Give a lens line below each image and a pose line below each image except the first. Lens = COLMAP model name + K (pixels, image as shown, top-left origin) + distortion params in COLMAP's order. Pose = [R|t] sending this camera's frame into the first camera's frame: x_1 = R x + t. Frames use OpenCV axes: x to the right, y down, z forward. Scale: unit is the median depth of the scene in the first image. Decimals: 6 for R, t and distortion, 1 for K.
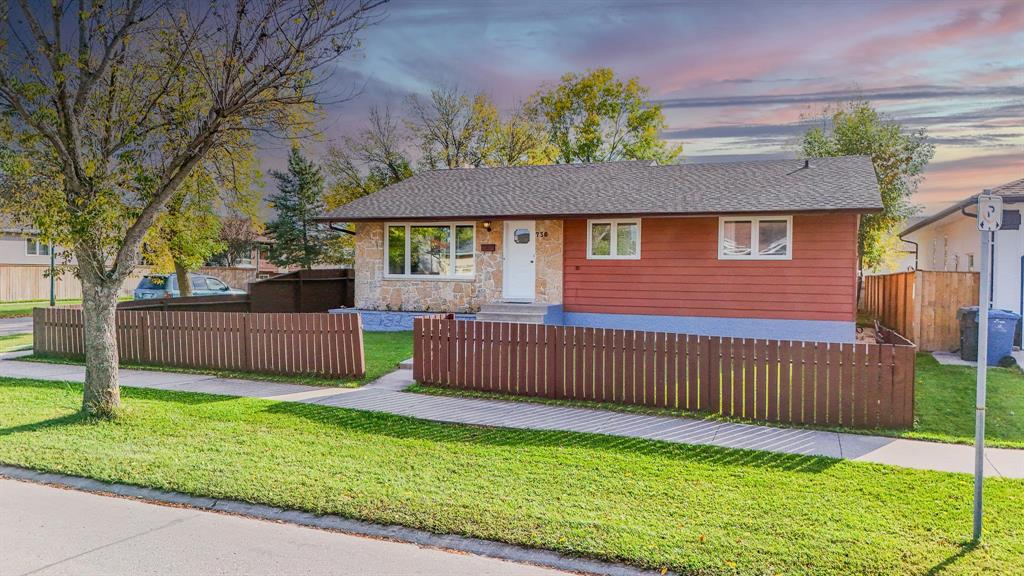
lens RADIAL K [[710.3, 0, 533.2], [0, 710.3, 295.4], [0, 0, 1]] dist [0.036523, -0.003780]
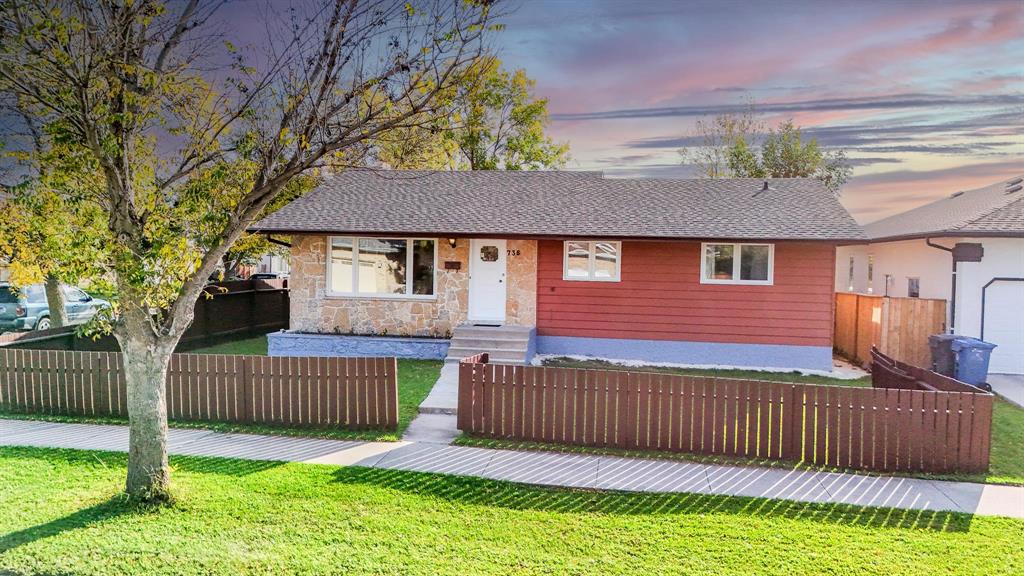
lens RADIAL K [[758.2, 0, 512.0], [0, 758.2, 288.0], [0, 0, 1]] dist [0.035726, -0.005547]
pose [[0.977161, 0.003214, 0.212478, -0.225992], [-0.004518, 0.999974, 0.005652, -0.050338], [-0.212454, -0.006483, 0.977149, 0.027664]]
